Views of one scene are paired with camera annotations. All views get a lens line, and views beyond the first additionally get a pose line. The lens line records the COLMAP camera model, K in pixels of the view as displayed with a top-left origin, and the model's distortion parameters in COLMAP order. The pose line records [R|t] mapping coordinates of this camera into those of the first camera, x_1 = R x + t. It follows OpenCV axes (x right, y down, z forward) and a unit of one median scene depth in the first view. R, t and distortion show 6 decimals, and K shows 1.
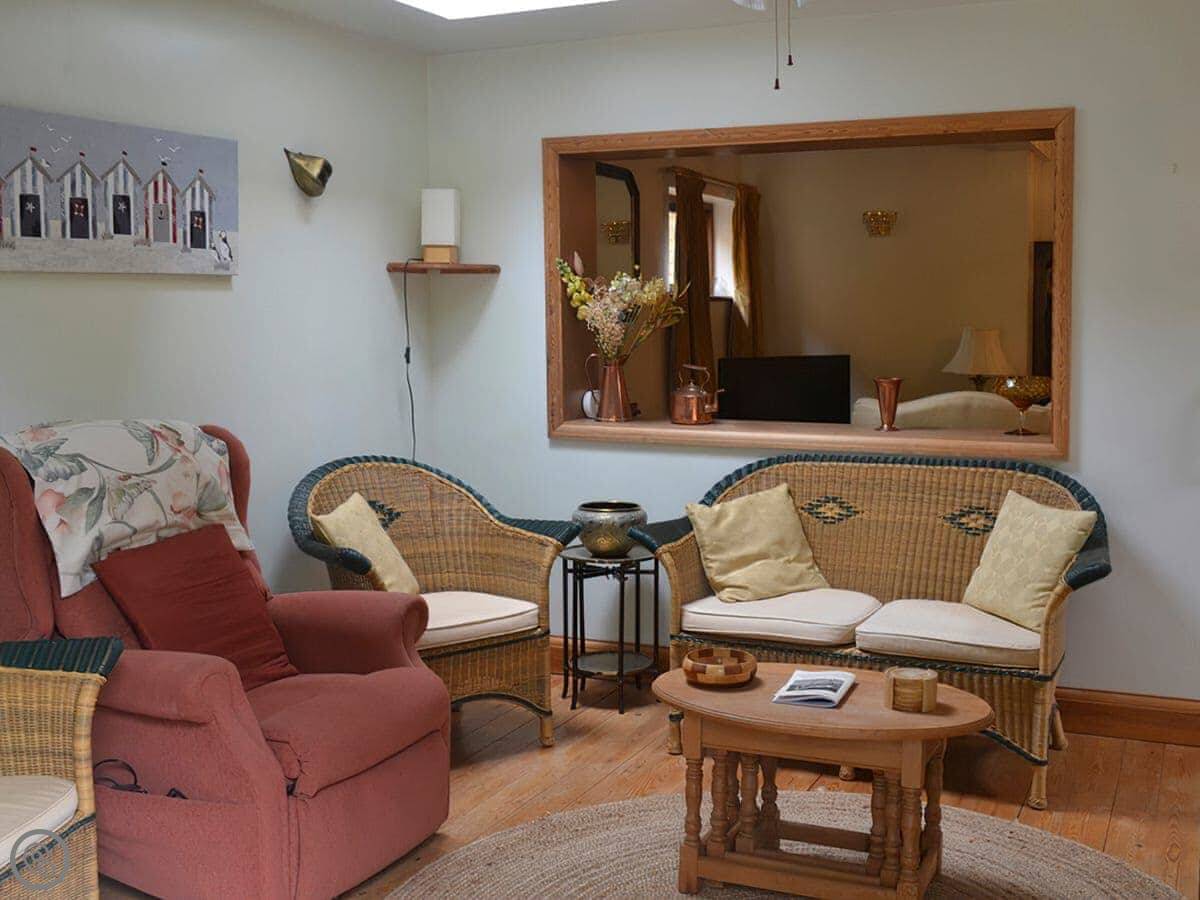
lens RADIAL K [[1325.2, 0, 601.5], [0, 1325.2, 432.6], [0, 0, 1]] dist [-0.066604, -0.004778]
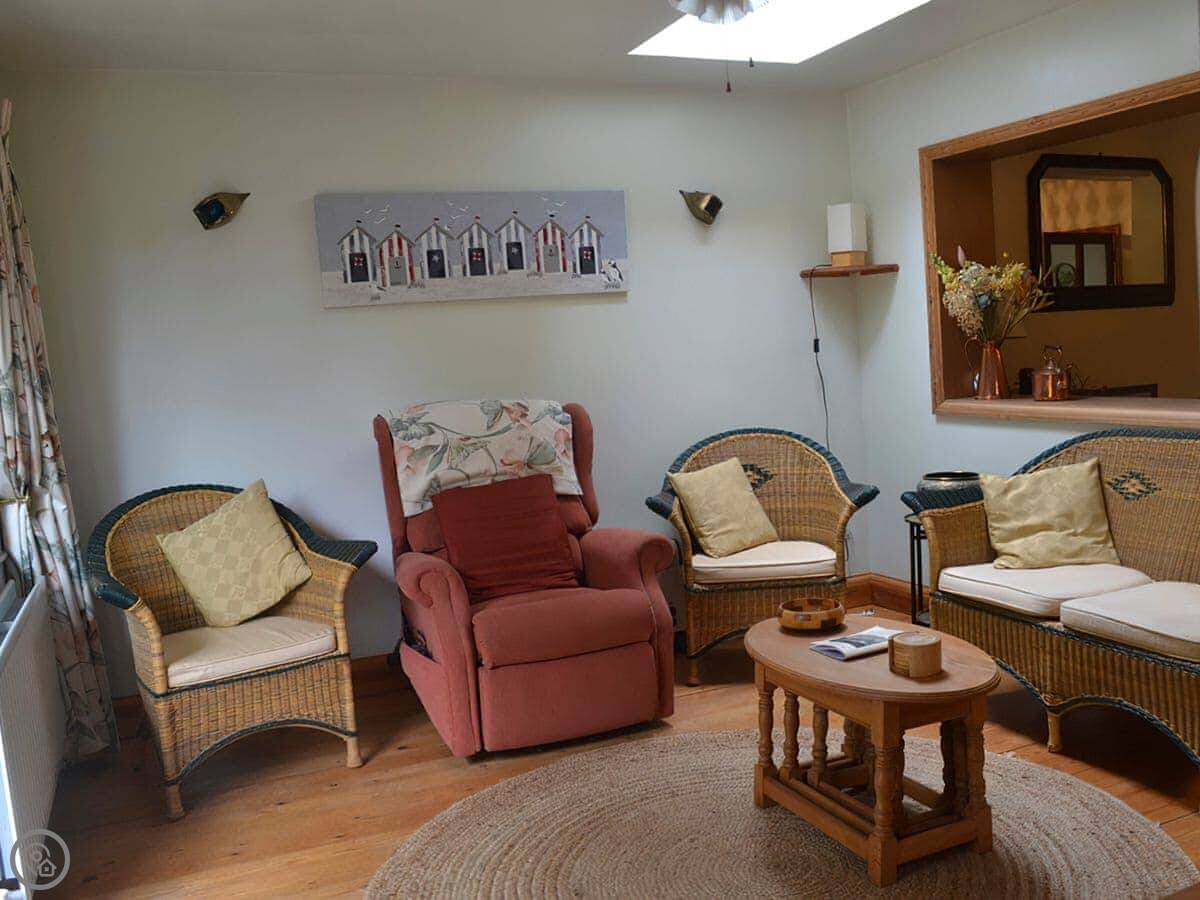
lens RADIAL K [[1086.0, 0, 629.8], [0, 1086.0, 453.3], [0, 0, 1]] dist [-0.088499, -0.002564]
pose [[0.750637, 0.020204, -0.660406, 0.481697], [0.000467, 0.999516, 0.031110, 0.011068], [0.660715, -0.023661, 0.750264, 0.185439]]
